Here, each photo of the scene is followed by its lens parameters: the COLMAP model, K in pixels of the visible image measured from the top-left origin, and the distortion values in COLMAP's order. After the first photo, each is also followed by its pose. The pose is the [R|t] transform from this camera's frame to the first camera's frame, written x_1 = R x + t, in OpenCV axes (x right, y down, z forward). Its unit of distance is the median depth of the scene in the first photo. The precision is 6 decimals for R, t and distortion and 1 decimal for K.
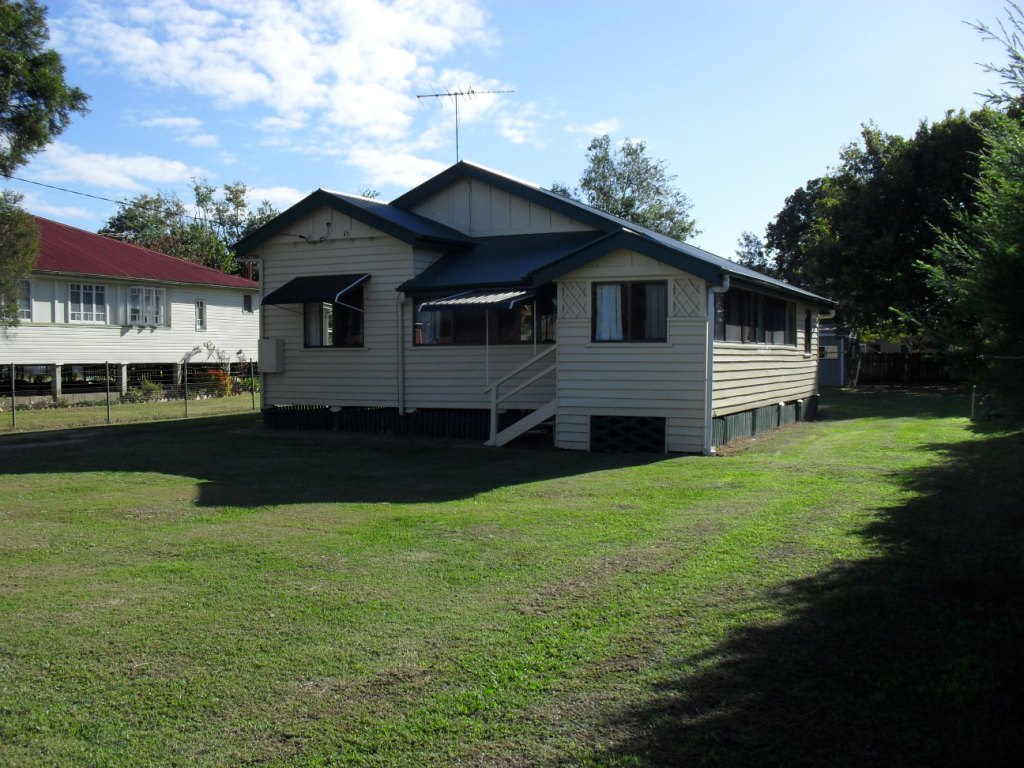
lens RADIAL K [[1049.6, 0, 512.0], [0, 1049.6, 384.3], [0, 0, 1]] dist [-0.002470, 0.000000]
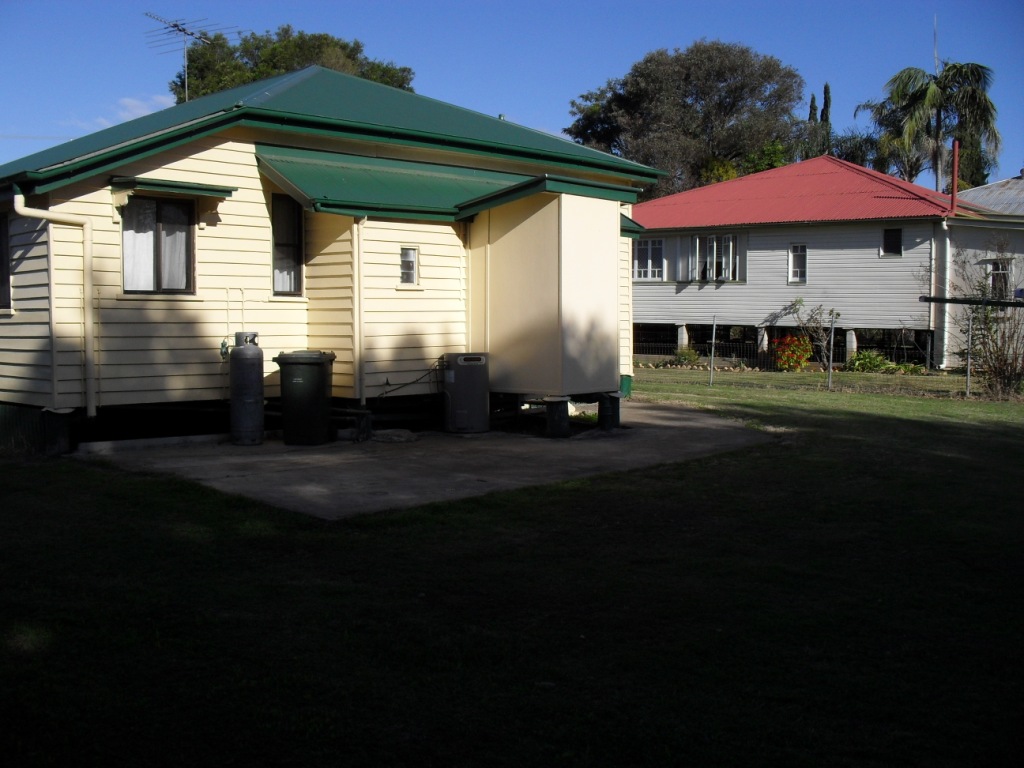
lens RADIAL K [[1049.6, 0, 511.9], [0, 1049.6, 383.5], [0, 0, 1]] dist [-0.002470, 0.000000]
pose [[-0.245207, 0.080748, -0.966102, 0.494327], [-0.031916, 0.995313, 0.091290, -0.042332], [0.968945, 0.053219, -0.241481, 0.984418]]
